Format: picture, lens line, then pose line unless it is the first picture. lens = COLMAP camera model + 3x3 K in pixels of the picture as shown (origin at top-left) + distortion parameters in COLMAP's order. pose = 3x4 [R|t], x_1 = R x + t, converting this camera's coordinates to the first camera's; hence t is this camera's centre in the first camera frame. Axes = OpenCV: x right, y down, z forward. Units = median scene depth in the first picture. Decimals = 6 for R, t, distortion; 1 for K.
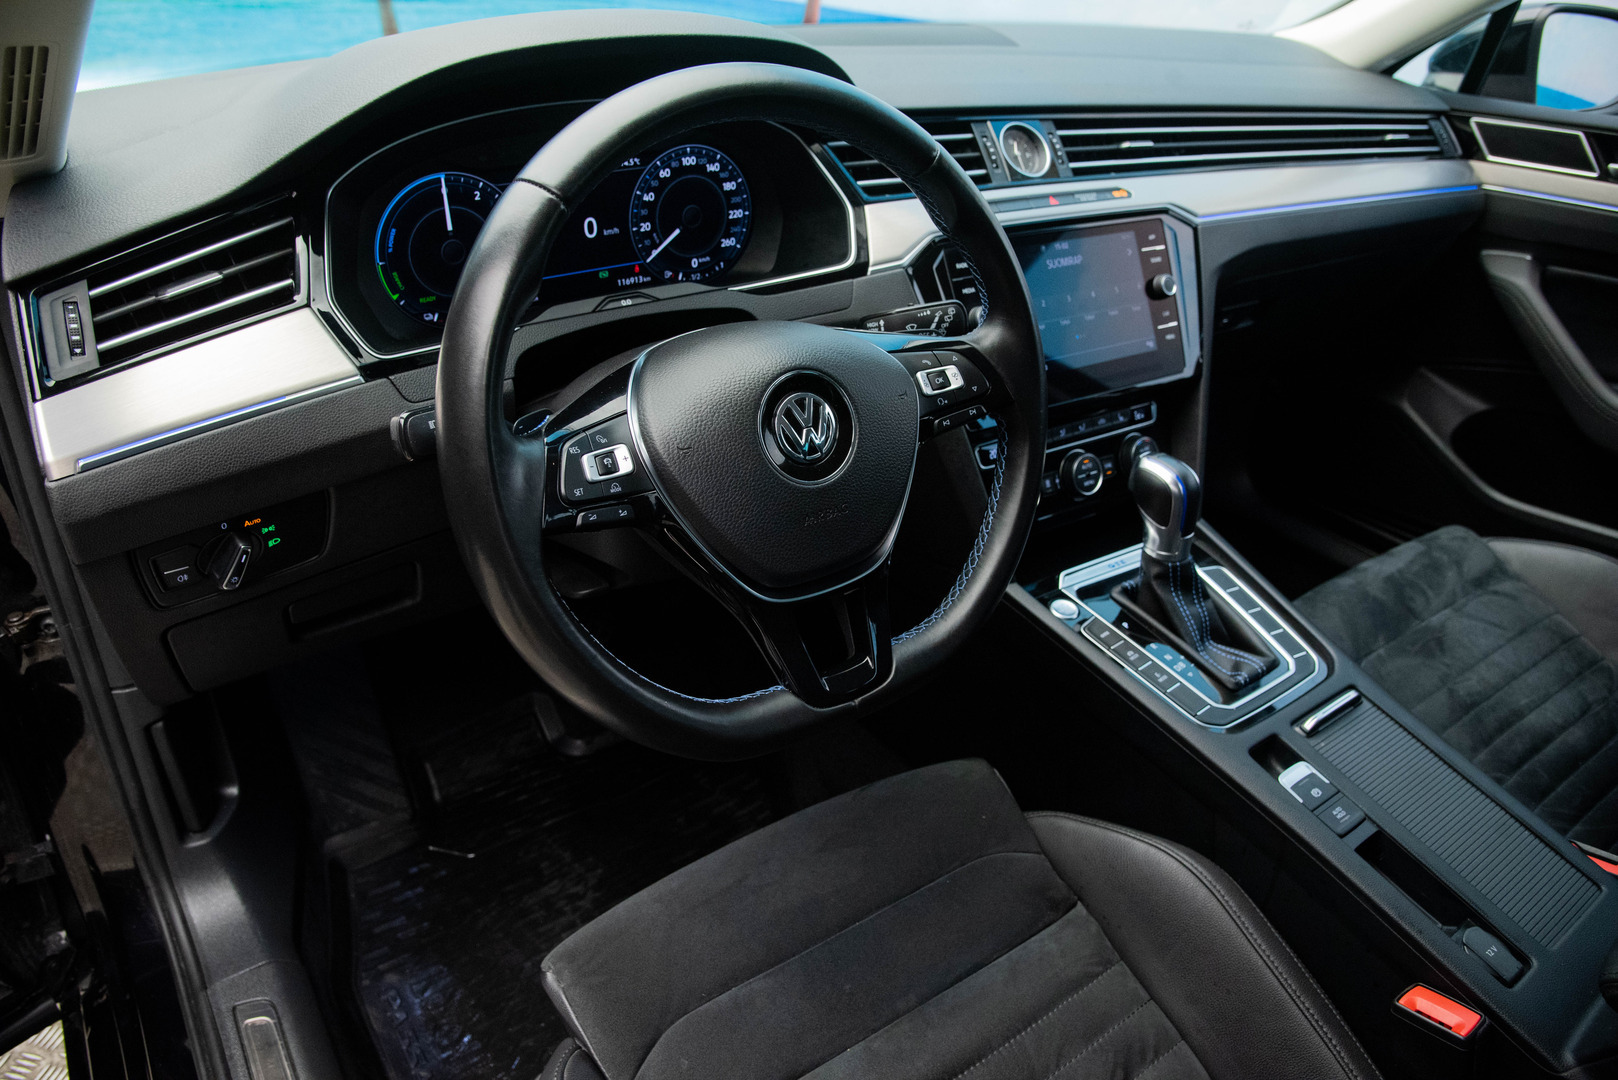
lens RADIAL K [[1149.4, 0, 843.0], [0, 1149.4, 548.4], [0, 0, 1]] dist [-0.114912, 0.065602]
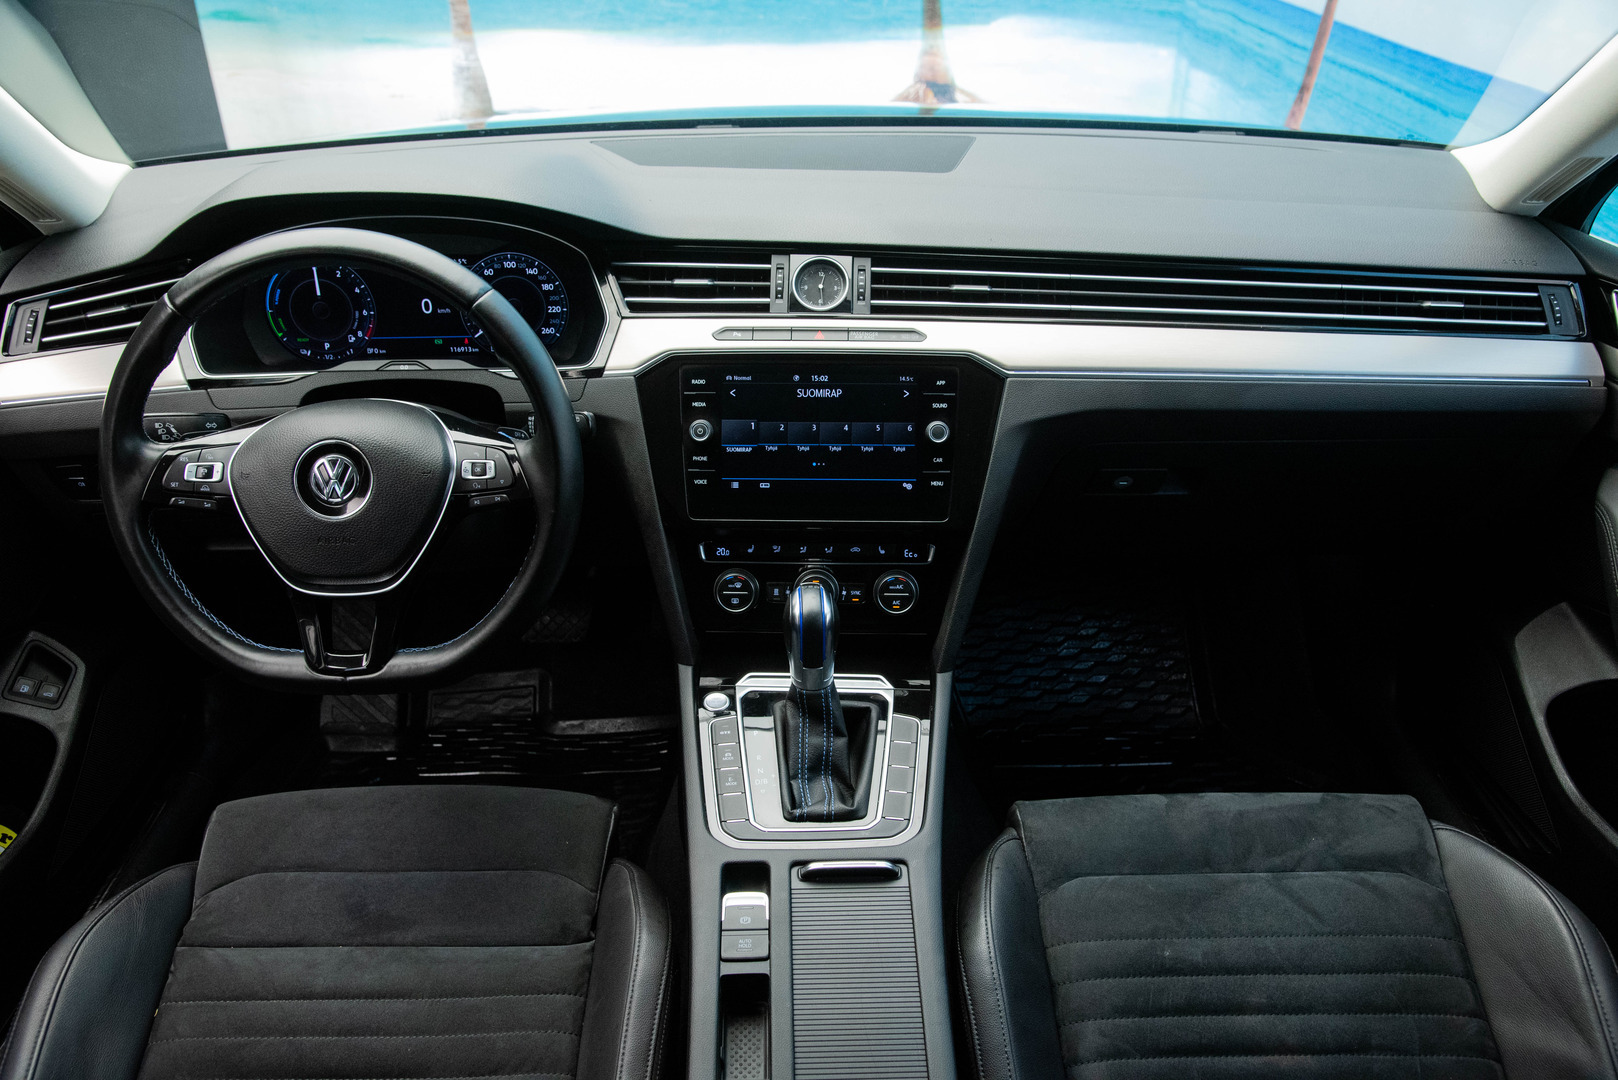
lens RADIAL K [[1422.1, 0, 821.3], [0, 1422.1, 553.2], [0, 0, 1]] dist [-0.067259, 0.158853]
pose [[0.806605, 0.241017, -0.539721, 0.953208], [-0.258274, 0.965025, 0.044953, -0.166910], [0.531679, 0.103136, 0.840643, -0.106347]]
